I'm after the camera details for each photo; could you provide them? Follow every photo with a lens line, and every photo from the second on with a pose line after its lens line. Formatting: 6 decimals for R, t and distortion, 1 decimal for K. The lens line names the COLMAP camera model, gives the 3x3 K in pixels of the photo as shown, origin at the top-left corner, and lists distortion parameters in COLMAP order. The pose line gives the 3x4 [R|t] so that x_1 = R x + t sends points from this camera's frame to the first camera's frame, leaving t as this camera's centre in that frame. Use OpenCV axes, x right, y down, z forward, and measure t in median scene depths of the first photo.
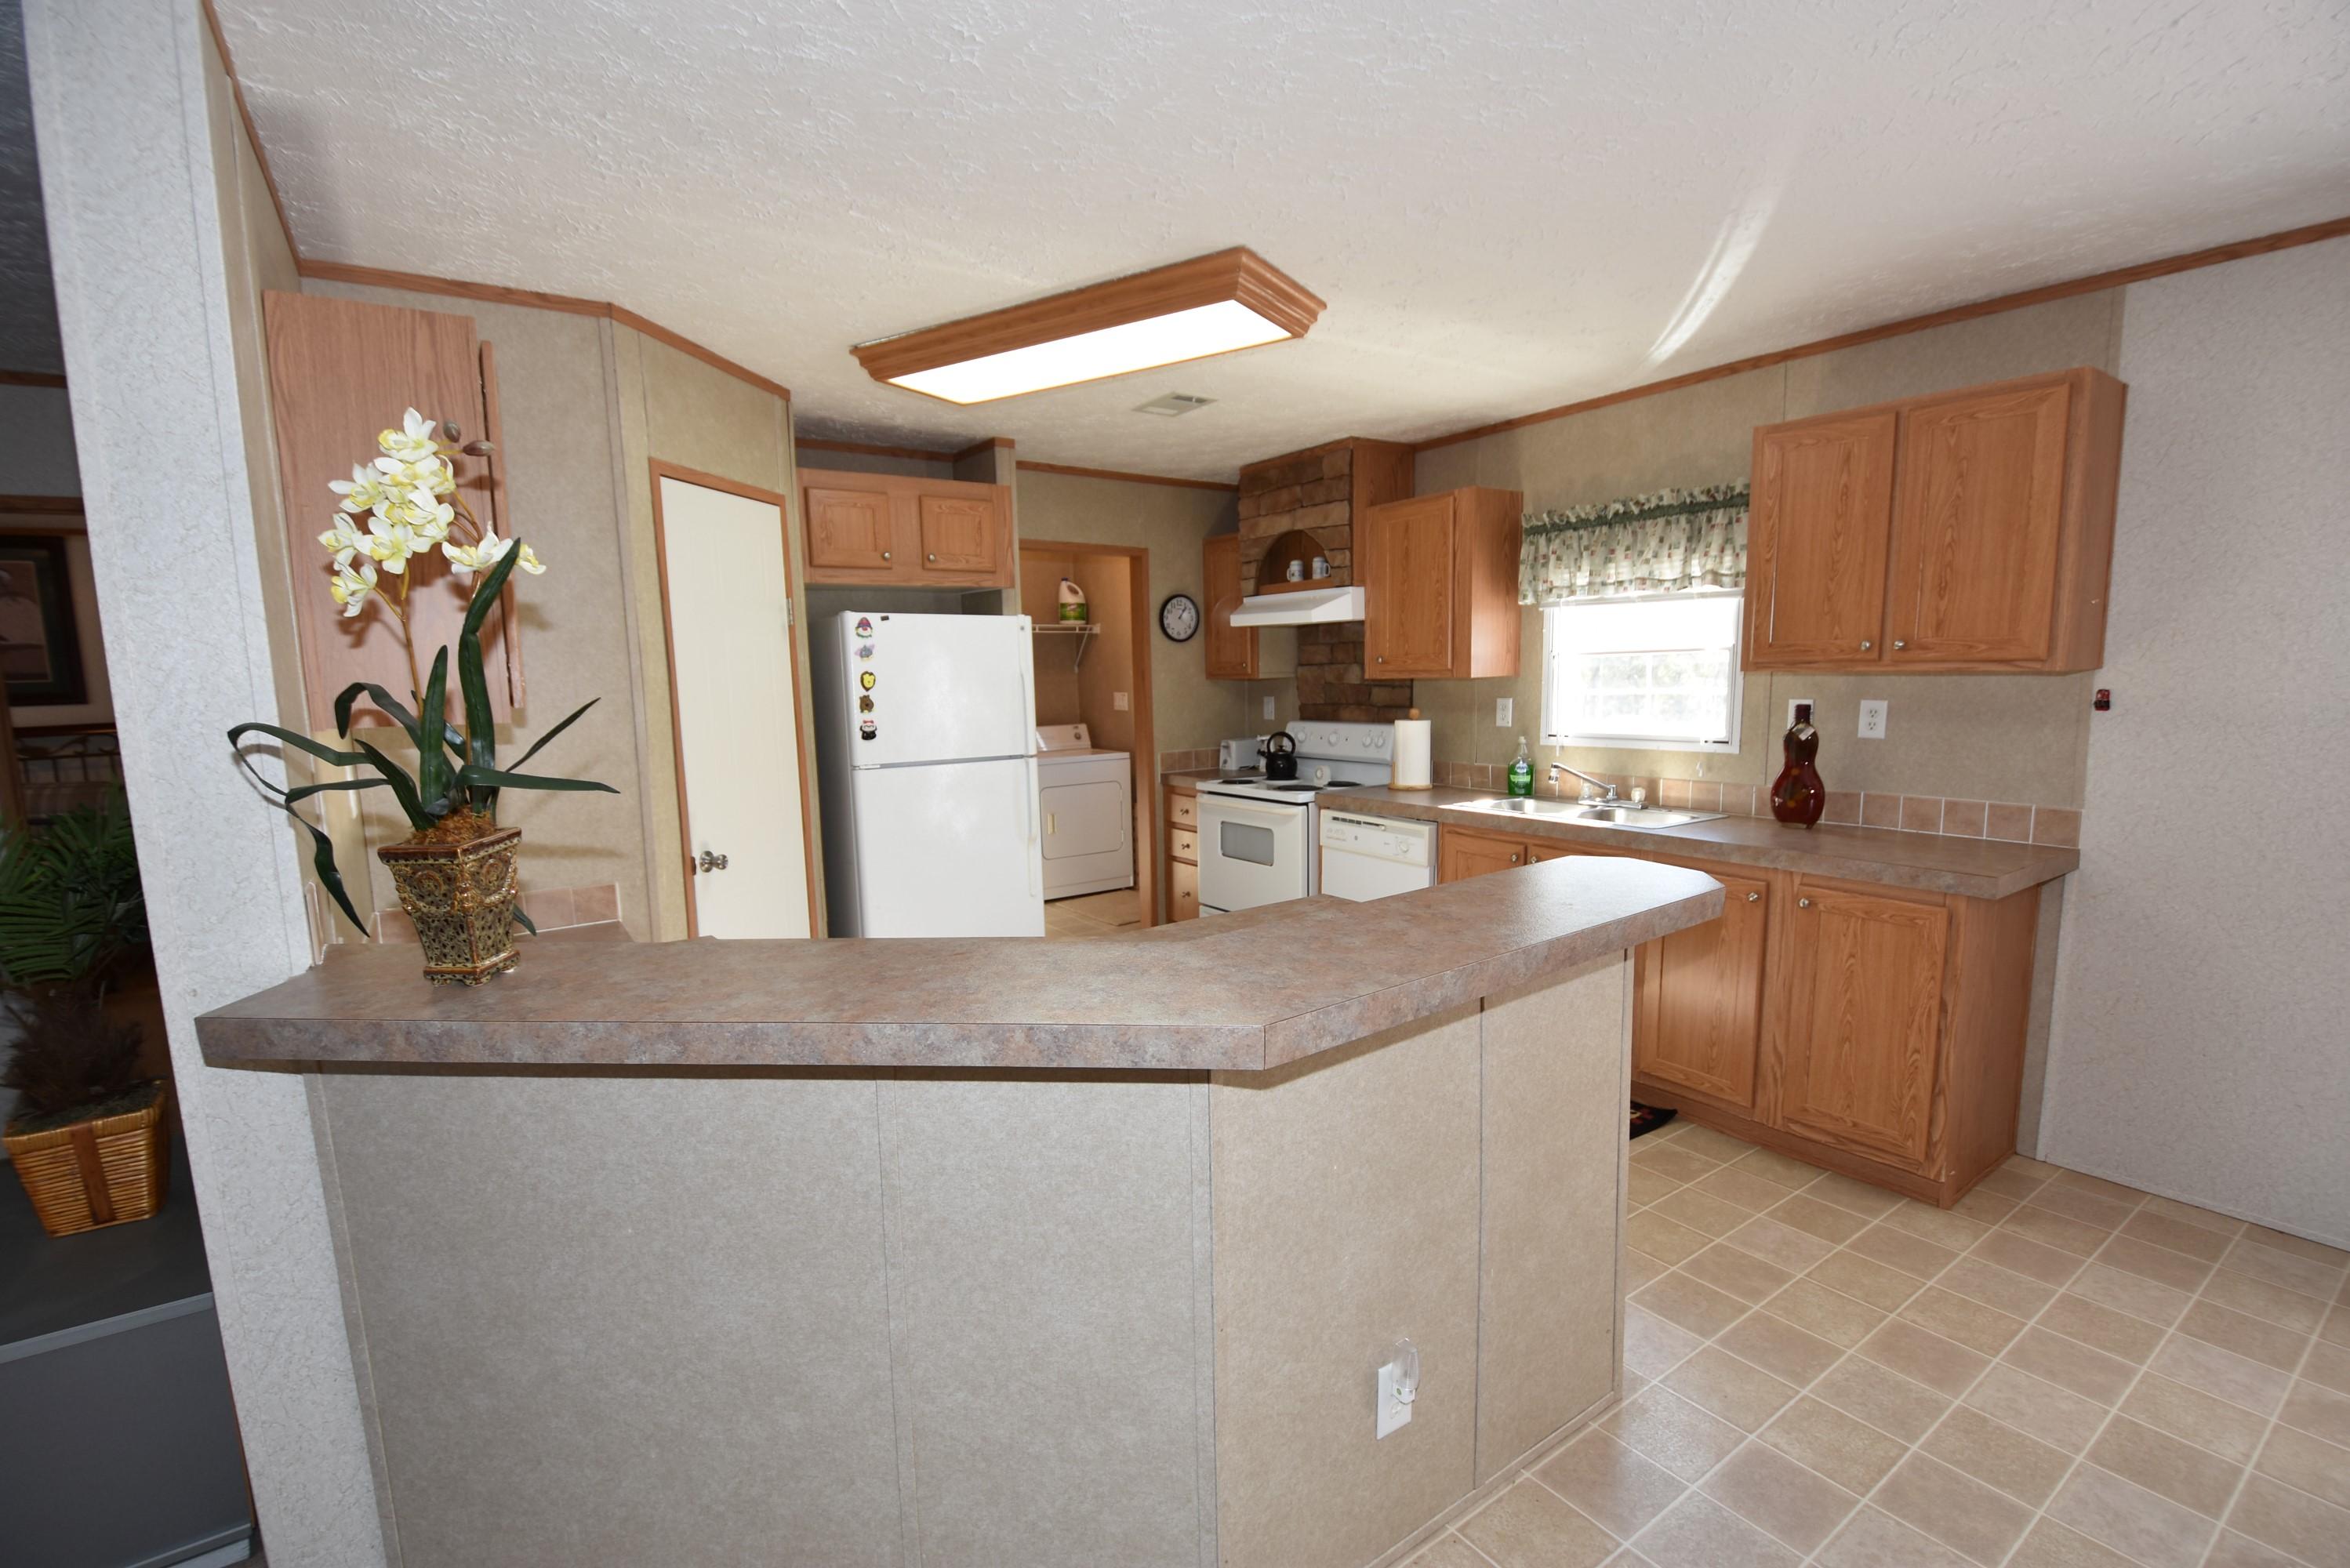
lens RADIAL K [[1024.7, 0, 1166.2], [0, 1024.7, 818.2], [0, 0, 1]] dist [0.004248, -0.015099]
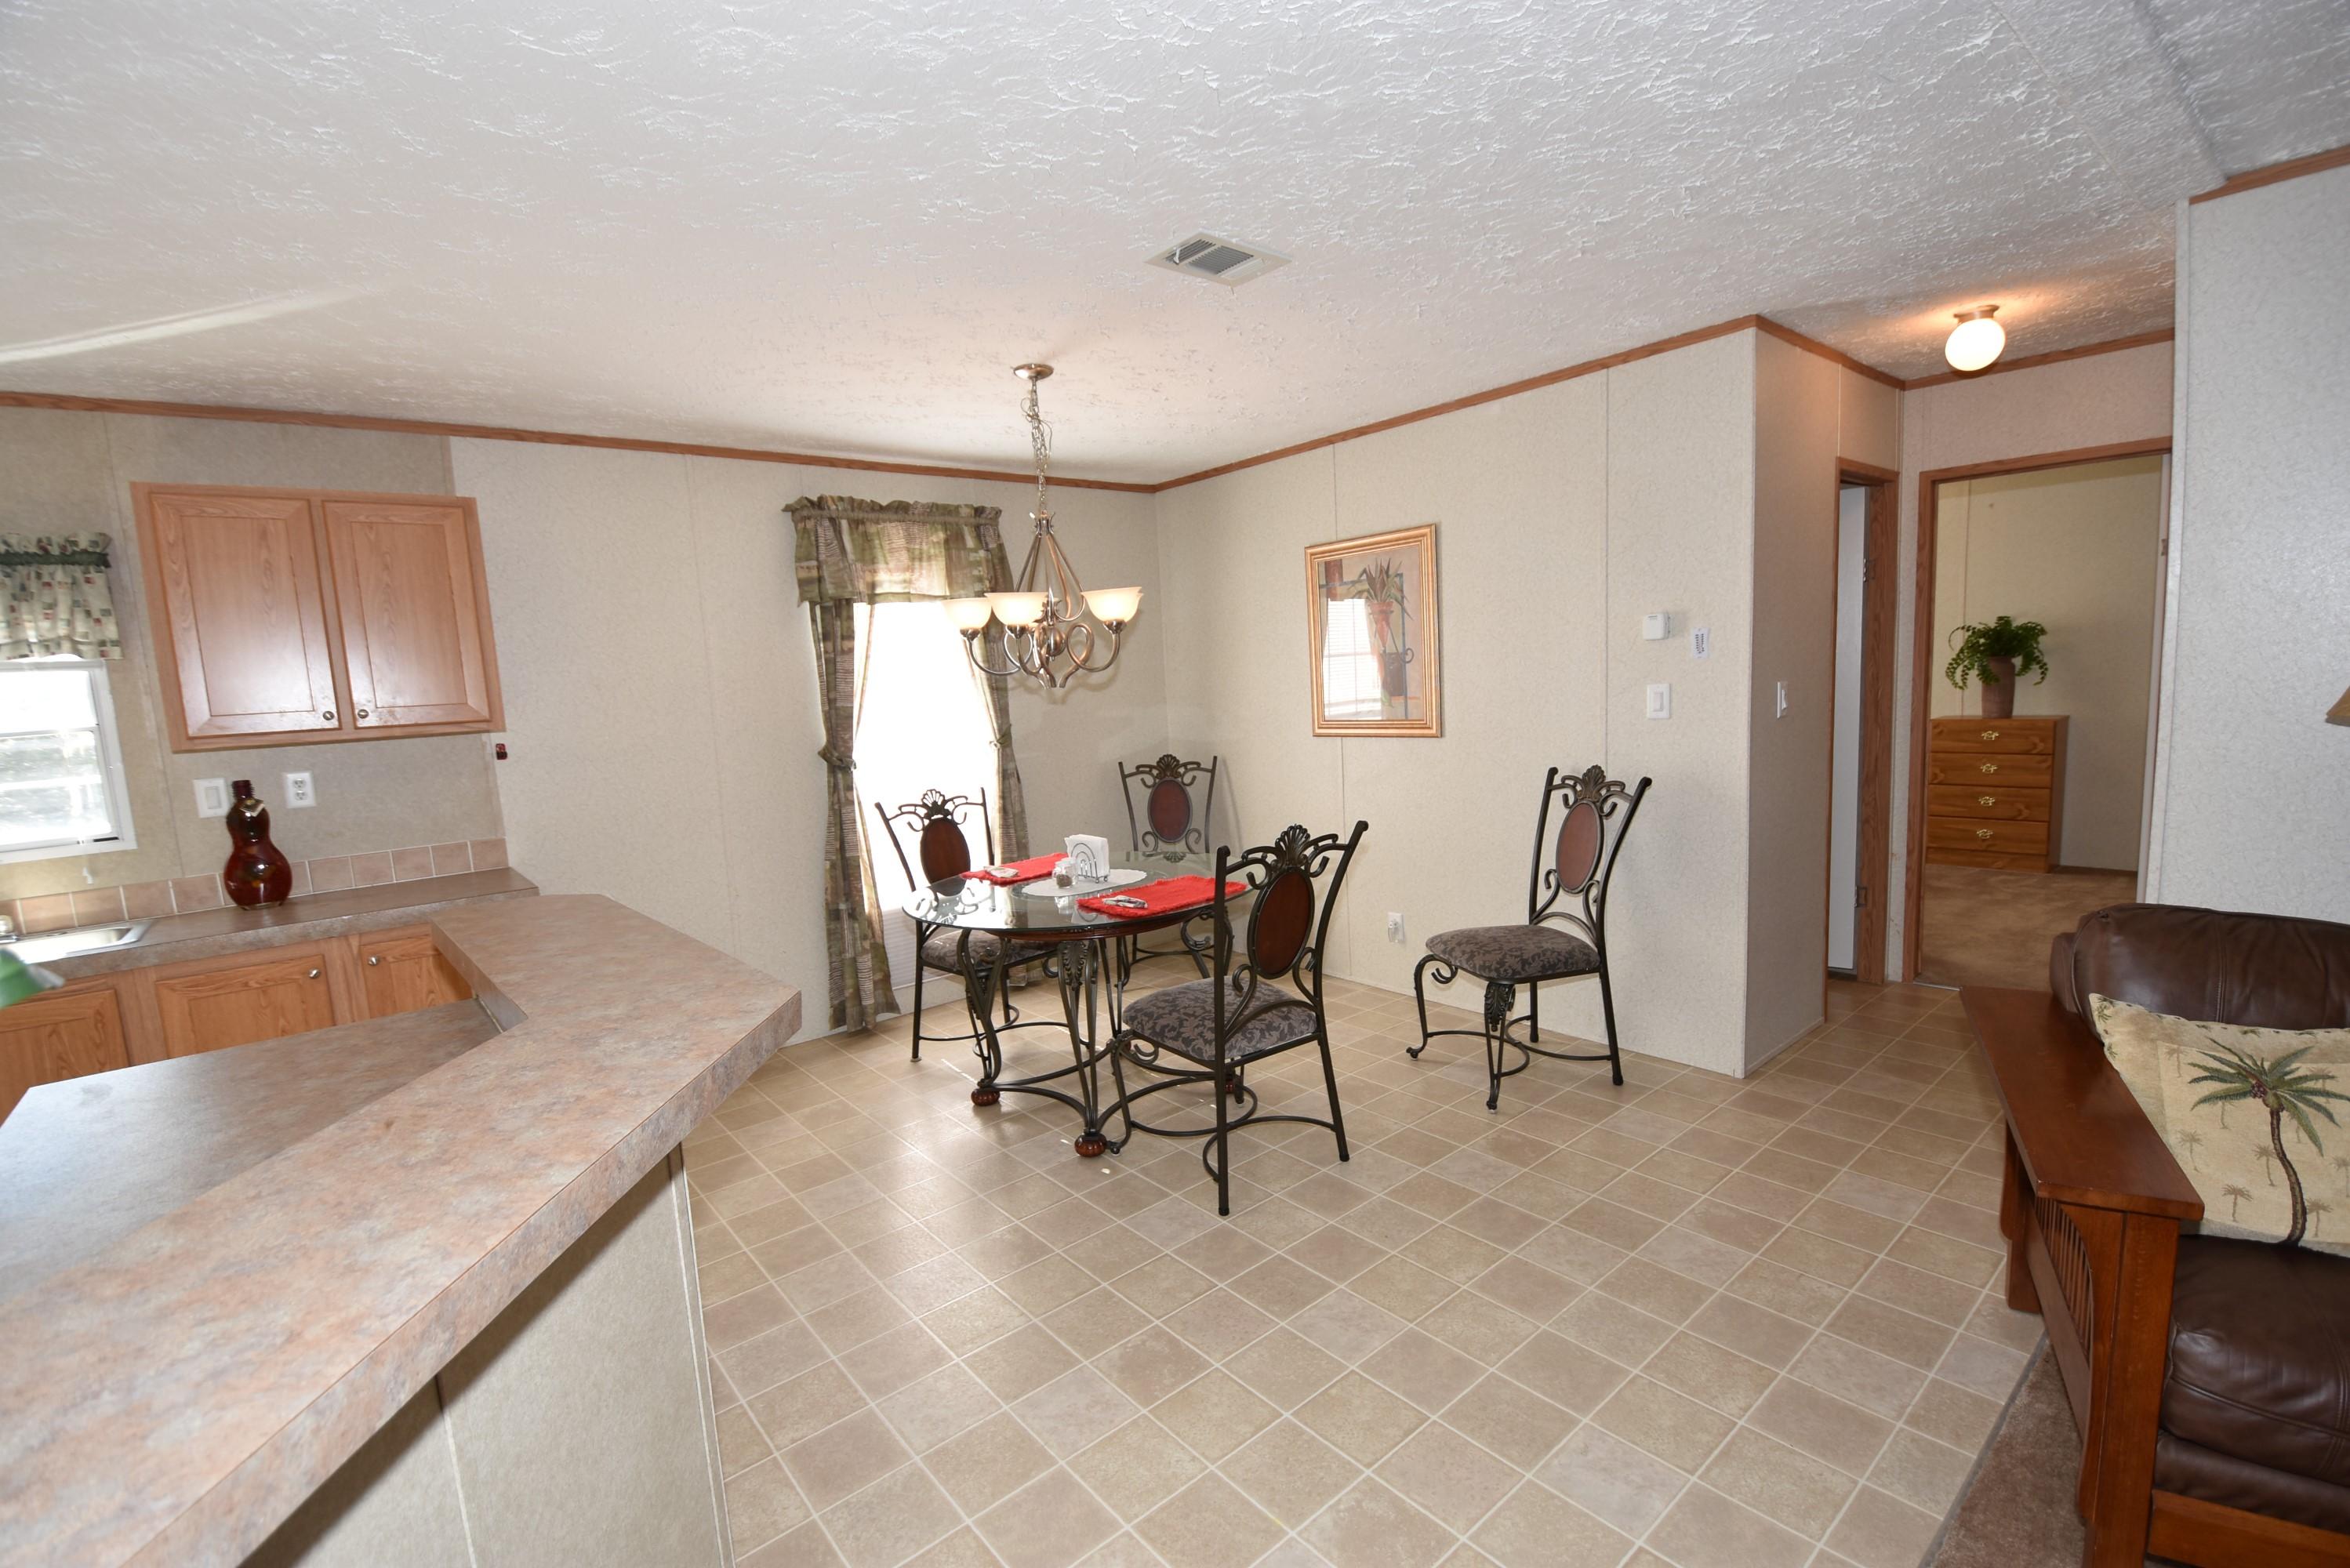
lens RADIAL K [[1024.7, 0, 1186.8], [0, 1024.7, 819.6], [0, 0, 1]] dist [0.004248, -0.015099]
pose [[-0.099317, -0.112539, 0.988671, -0.433807], [0.200841, 0.970867, 0.130688, -0.023369], [-0.974576, 0.211545, -0.073821, 0.227910]]
